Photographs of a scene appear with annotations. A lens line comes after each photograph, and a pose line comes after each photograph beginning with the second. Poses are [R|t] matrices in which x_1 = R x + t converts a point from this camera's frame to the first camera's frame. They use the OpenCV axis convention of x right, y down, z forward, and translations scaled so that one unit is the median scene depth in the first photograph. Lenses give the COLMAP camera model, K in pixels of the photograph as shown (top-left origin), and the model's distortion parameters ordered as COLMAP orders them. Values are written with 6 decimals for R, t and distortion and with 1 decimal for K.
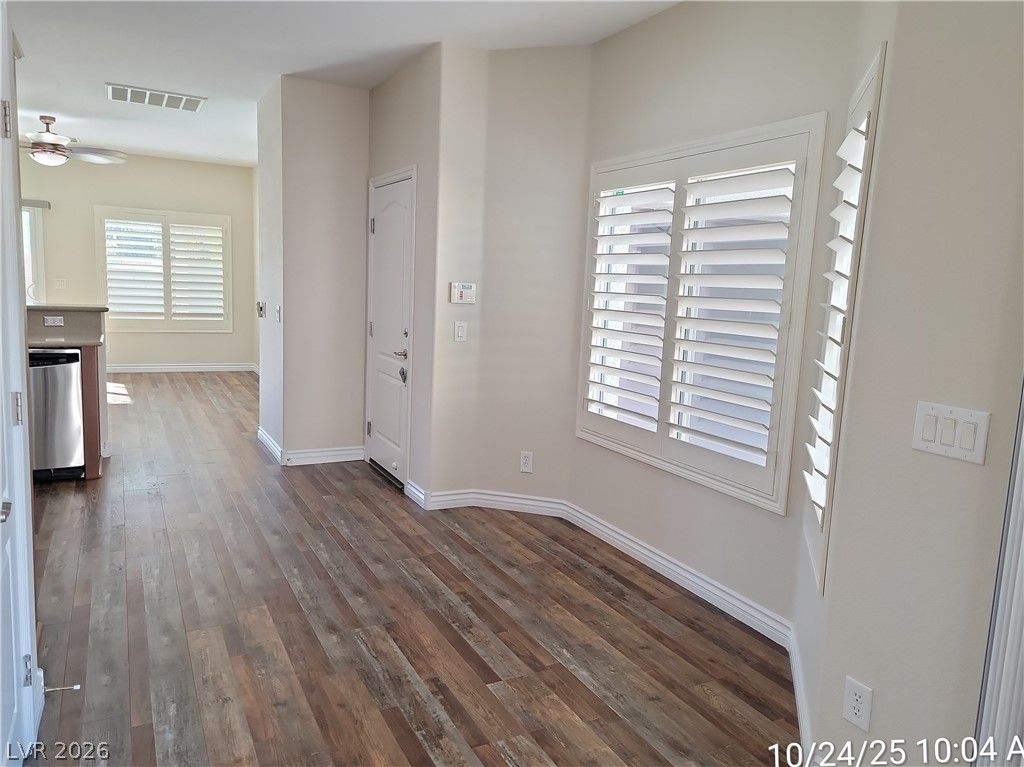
lens RADIAL K [[714.6, 0, 510.5], [0, 714.6, 376.4], [0, 0, 1]] dist [-0.002186, -0.002257]
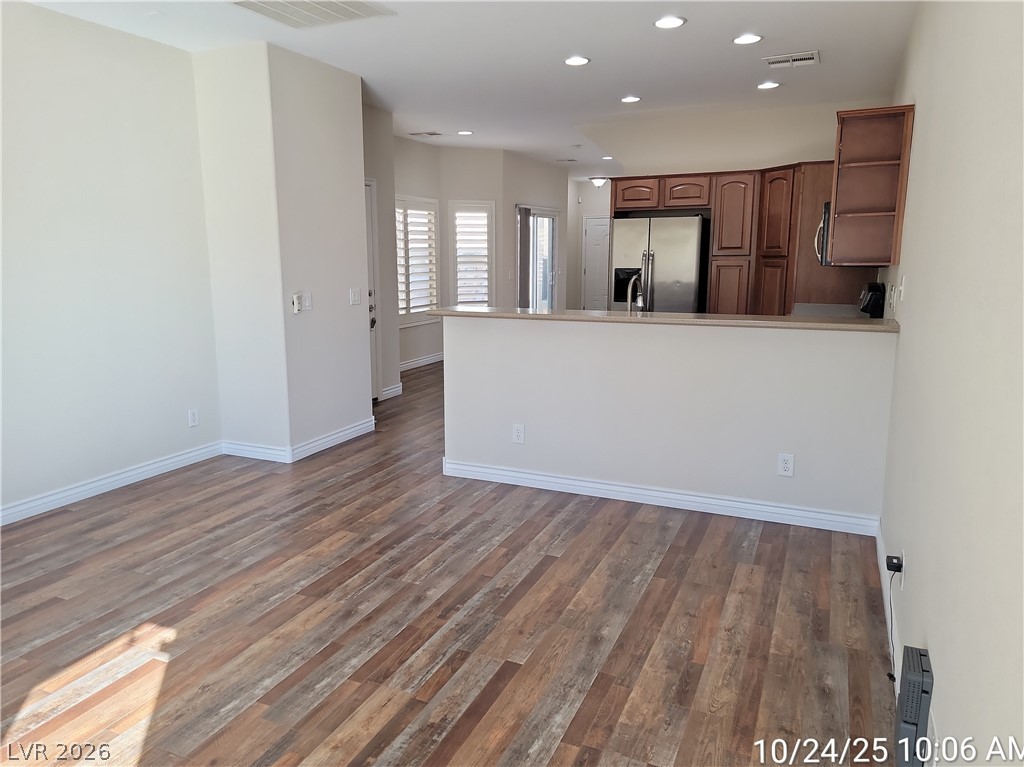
lens RADIAL K [[714.6, 0, 509.1], [0, 714.6, 386.5], [0, 0, 1]] dist [-0.002186, -0.002257]
pose [[-0.605779, -0.189028, 0.772852, -0.858963], [0.089959, 0.948866, 0.302590, -0.259040], [-0.790531, 0.252828, -0.557798, 1.565337]]
